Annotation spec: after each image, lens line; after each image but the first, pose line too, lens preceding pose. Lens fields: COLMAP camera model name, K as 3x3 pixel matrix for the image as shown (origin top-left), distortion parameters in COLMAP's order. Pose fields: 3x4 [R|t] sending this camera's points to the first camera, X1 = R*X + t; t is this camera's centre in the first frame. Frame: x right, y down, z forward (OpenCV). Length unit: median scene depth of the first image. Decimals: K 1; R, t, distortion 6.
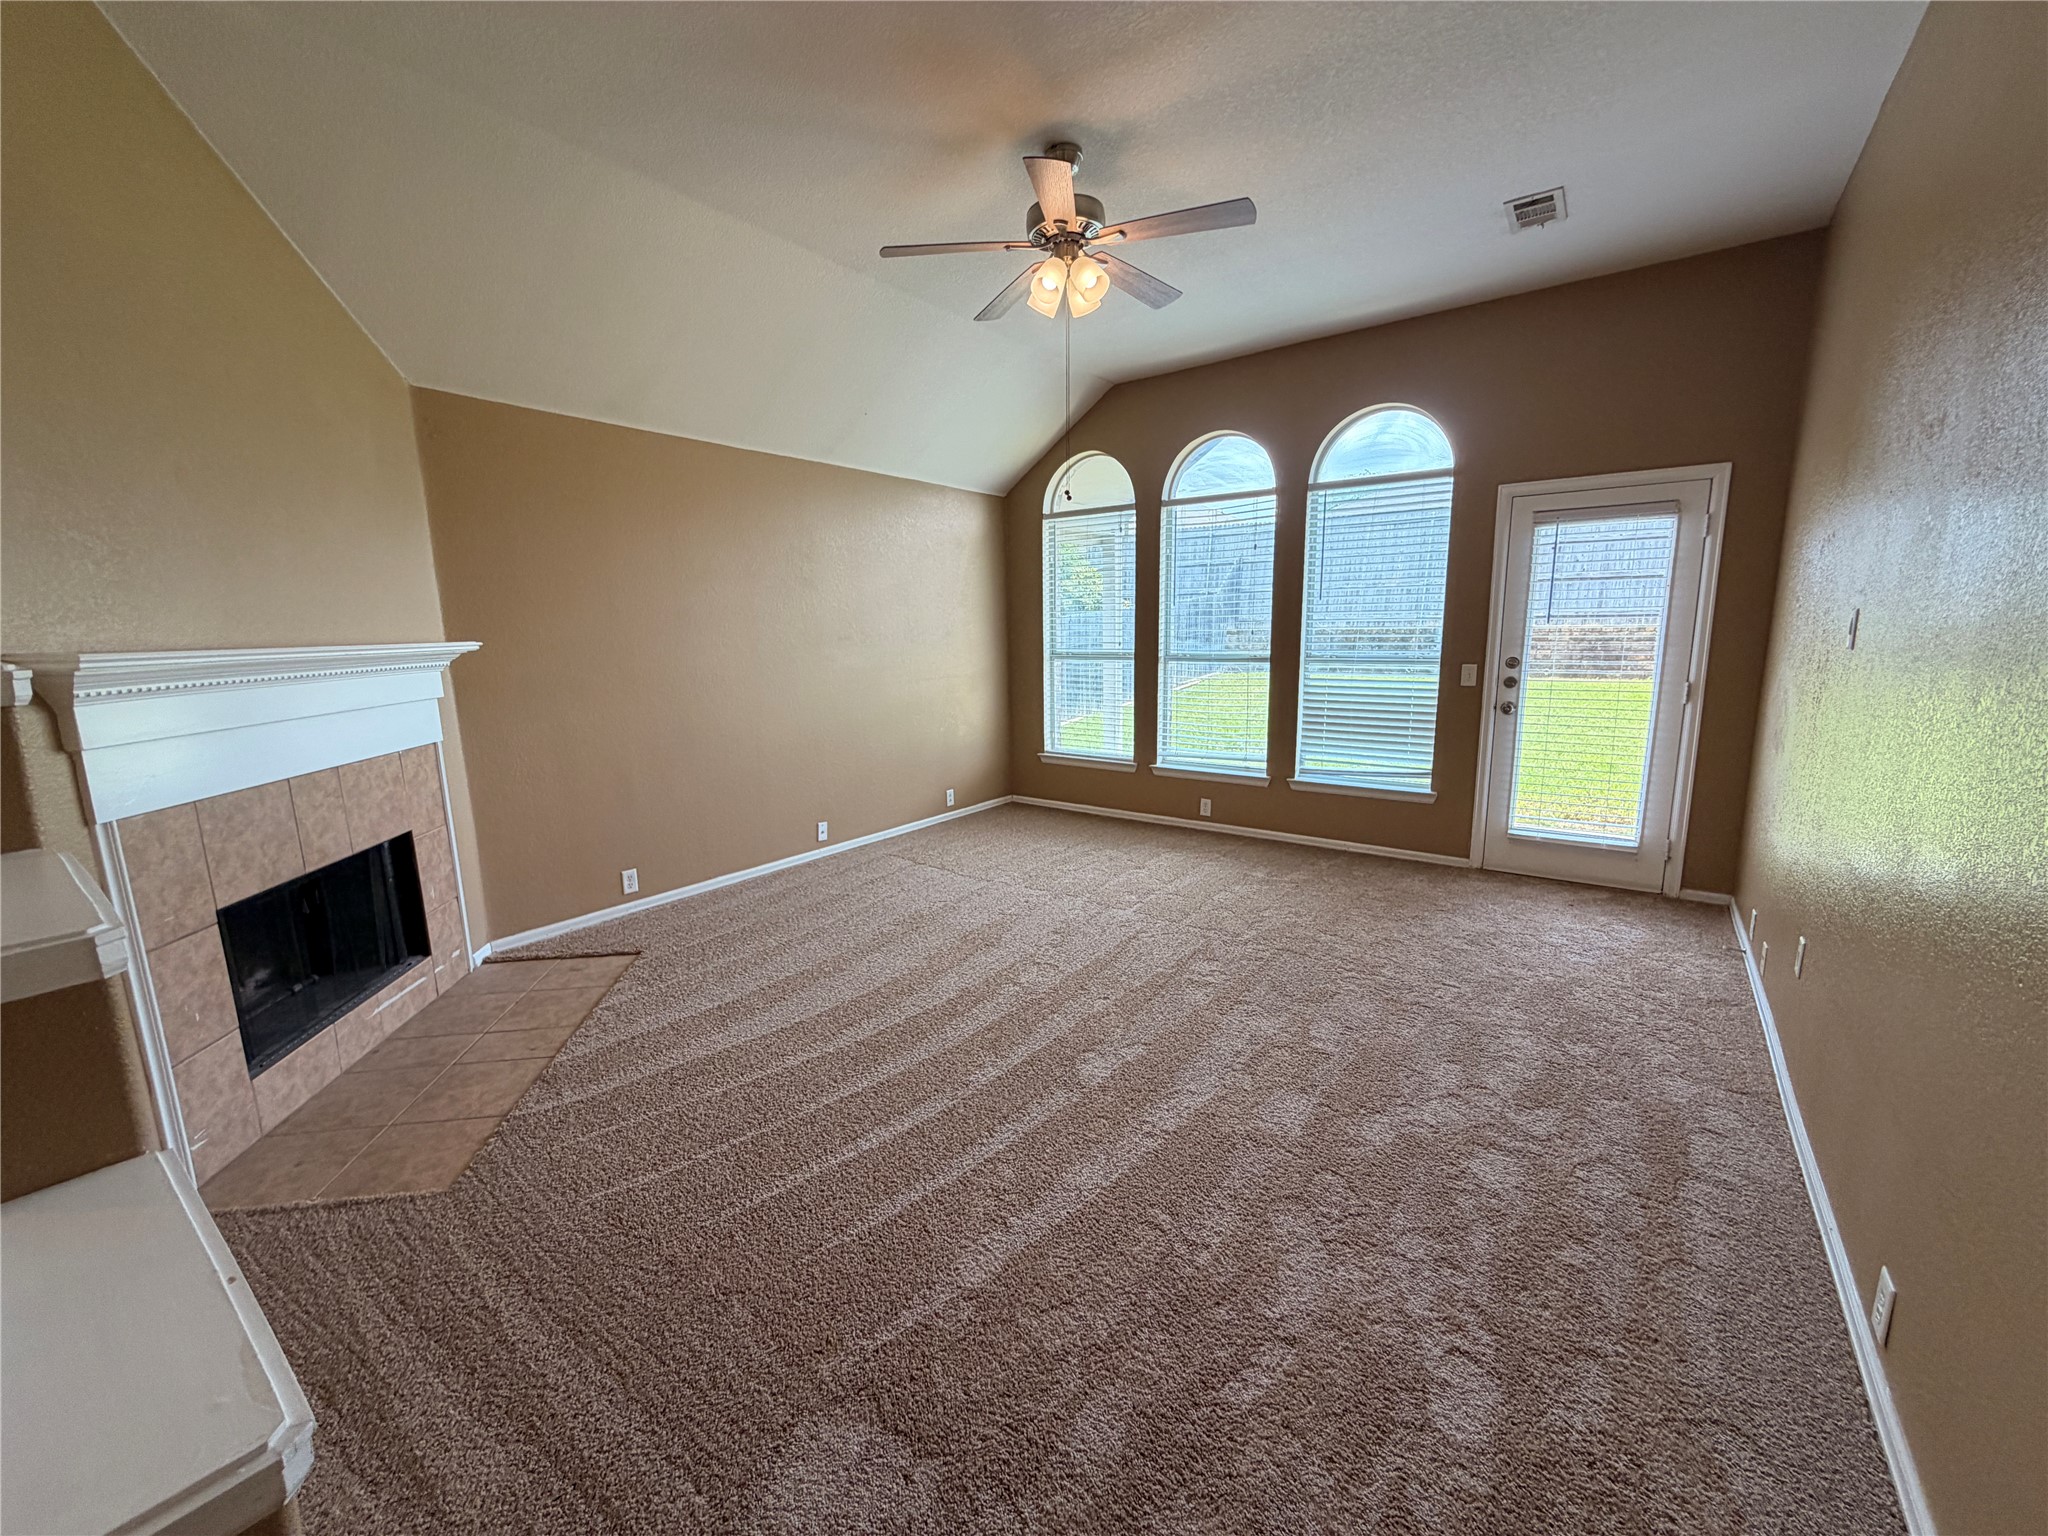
lens RADIAL K [[819.9, 0, 1029.9], [0, 819.9, 770.4], [0, 0, 1]] dist [0.002529, -0.000570]
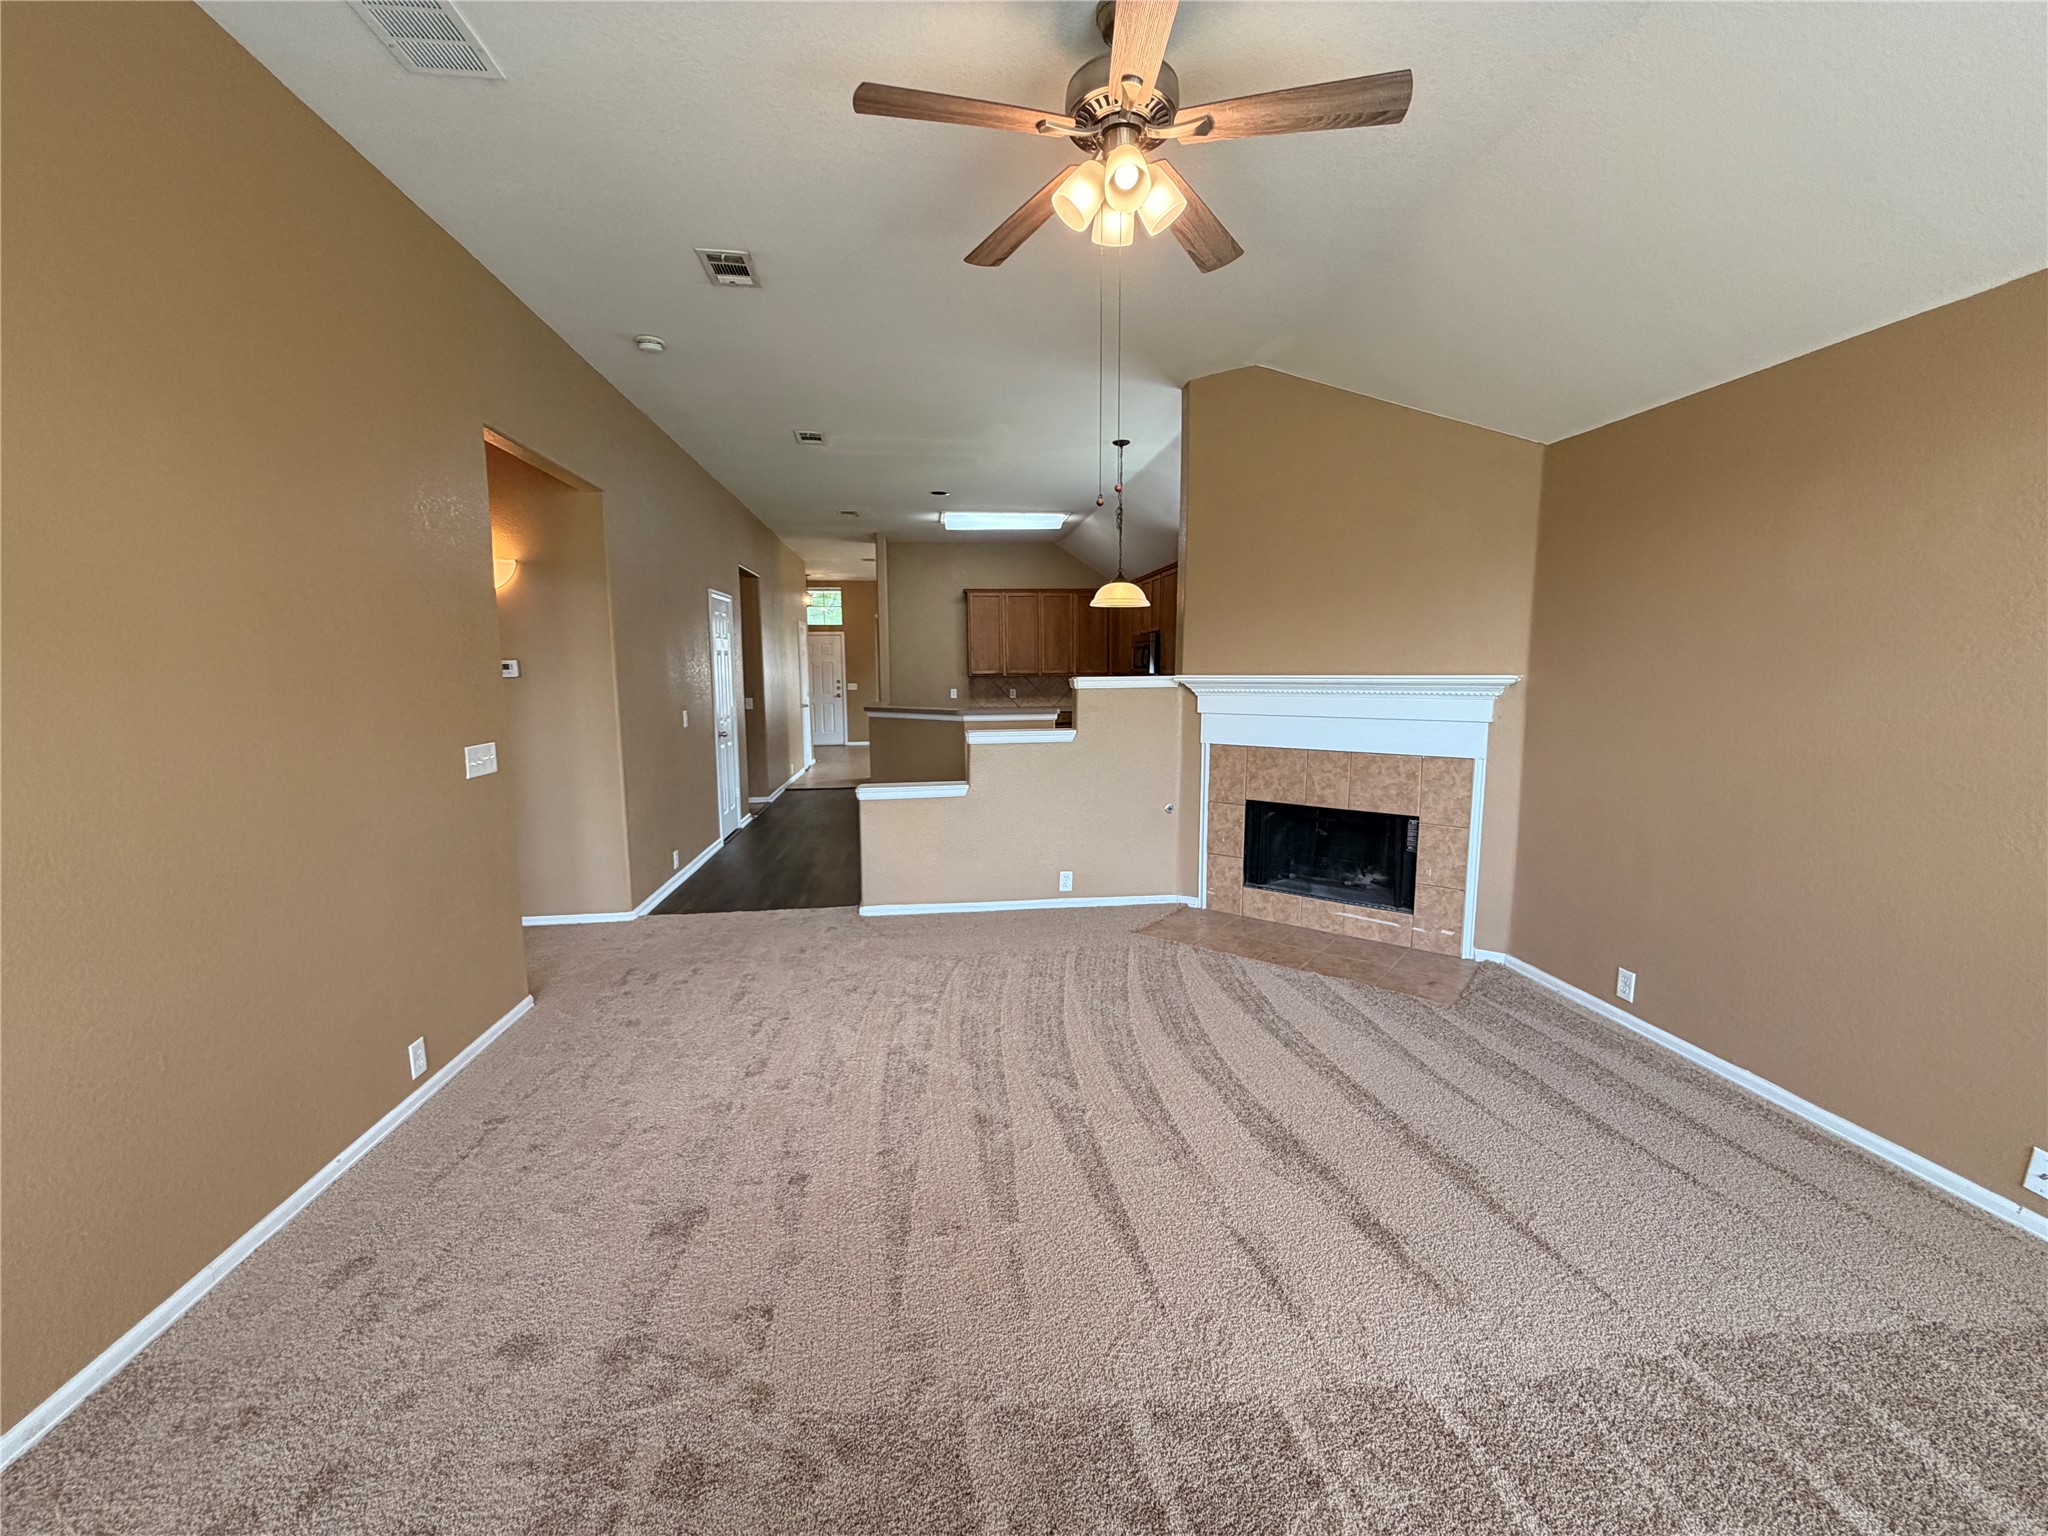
lens RADIAL K [[819.9, 0, 1015.4], [0, 819.9, 766.9], [0, 0, 1]] dist [0.002529, -0.000570]
pose [[-0.729809, 0.101666, -0.676049, 0.379007], [-0.104444, 0.960692, 0.257221, -0.174506], [0.675626, 0.258331, -0.690503, 0.928480]]
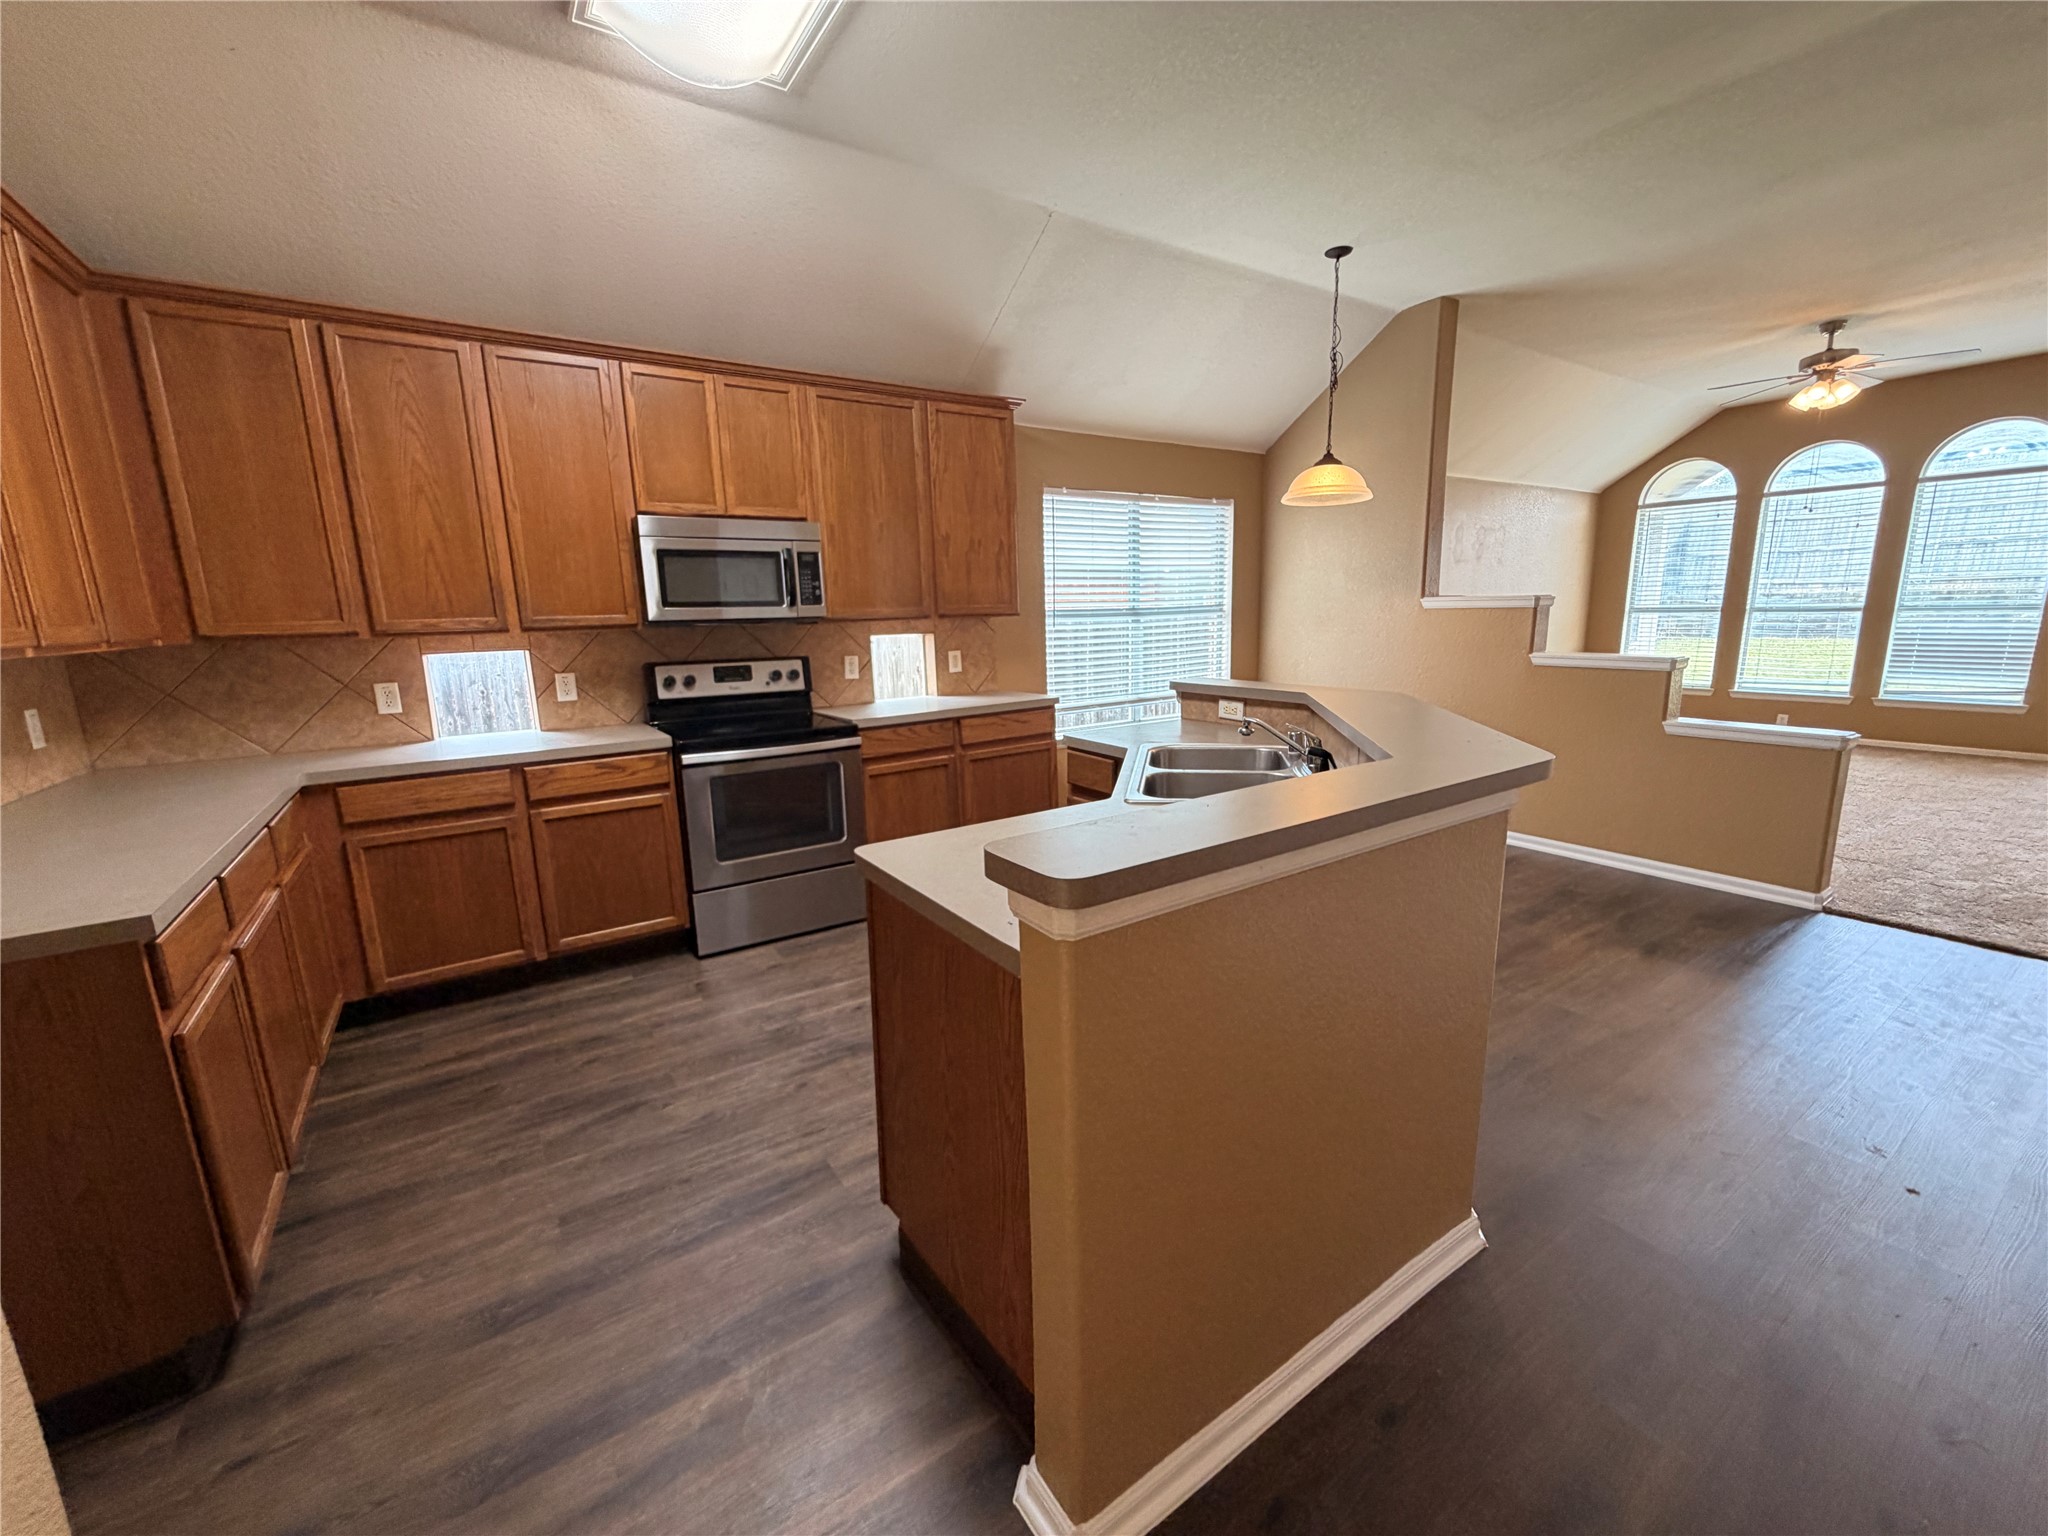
lens RADIAL K [[819.9, 0, 1019.6], [0, 819.9, 770.6], [0, 0, 1]] dist [0.002529, -0.000570]
pose [[0.941996, 0.059230, -0.330357, -0.616207], [-0.049582, 0.998063, 0.037565, 0.165430], [0.331942, -0.019006, 0.943108, -0.828764]]
